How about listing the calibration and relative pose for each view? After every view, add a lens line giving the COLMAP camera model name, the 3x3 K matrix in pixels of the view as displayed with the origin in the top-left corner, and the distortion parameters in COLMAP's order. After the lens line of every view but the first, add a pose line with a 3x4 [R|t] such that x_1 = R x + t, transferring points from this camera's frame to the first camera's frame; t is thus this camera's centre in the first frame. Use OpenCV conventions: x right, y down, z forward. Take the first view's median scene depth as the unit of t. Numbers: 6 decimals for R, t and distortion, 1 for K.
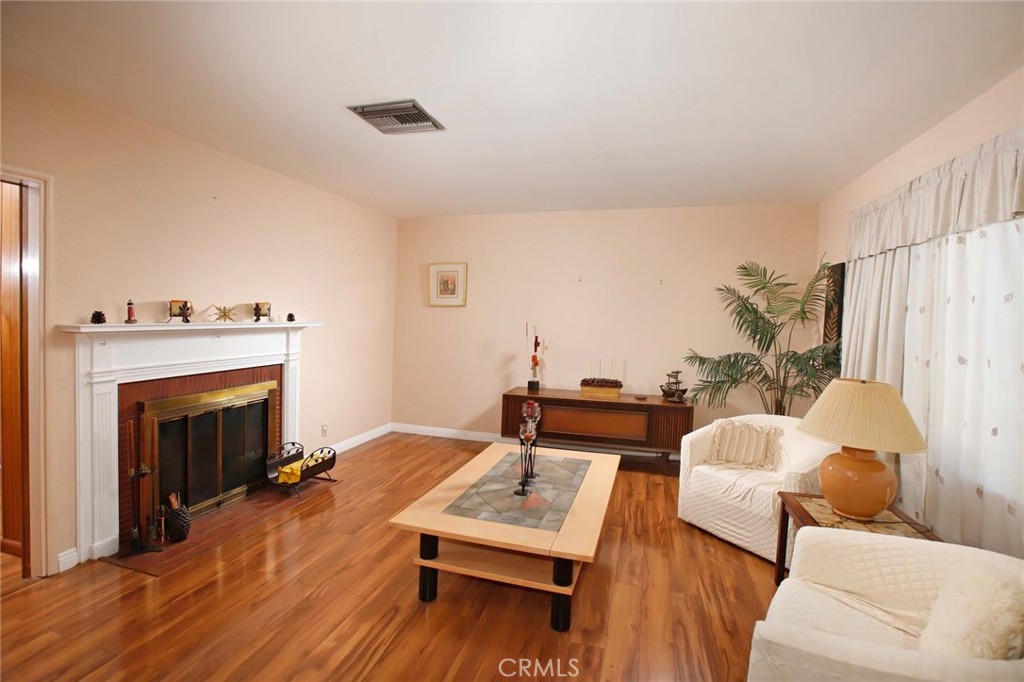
lens RADIAL K [[485.3, 0, 512.0], [0, 485.3, 341.0], [0, 0, 1]] dist [-0.066752, -0.000023]
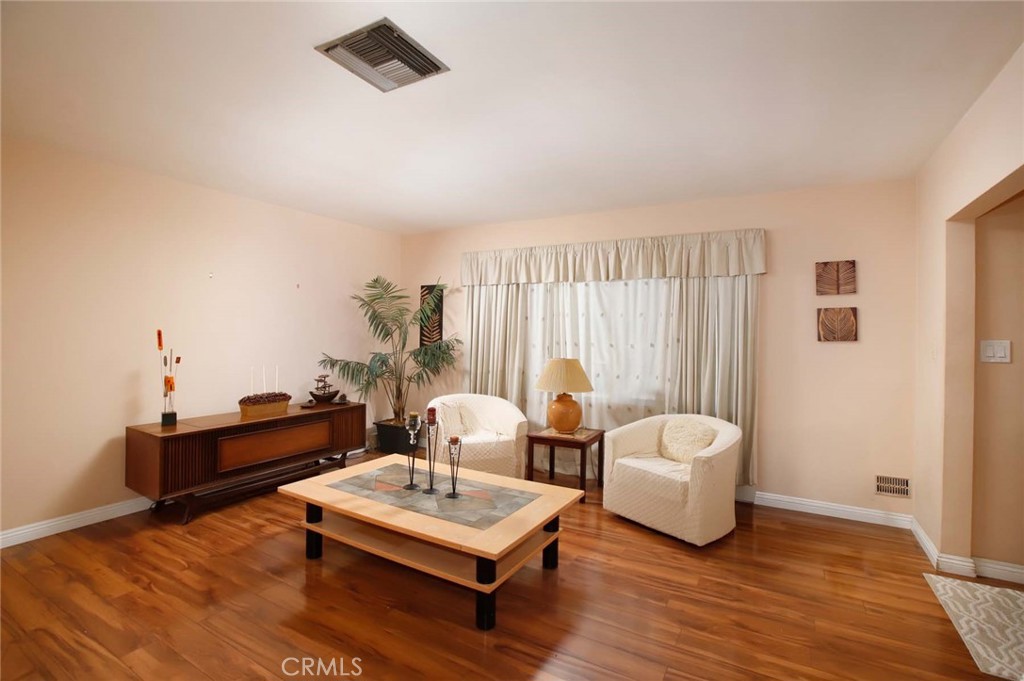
lens RADIAL K [[485.3, 0, 512.0], [0, 485.3, 340.5], [0, 0, 1]] dist [-0.066752, -0.000023]
pose [[0.226396, -0.040294, 0.973202, -0.561943], [0.040889, 0.998656, 0.031836, -0.027587], [-0.973177, 0.032586, 0.227739, 0.376619]]
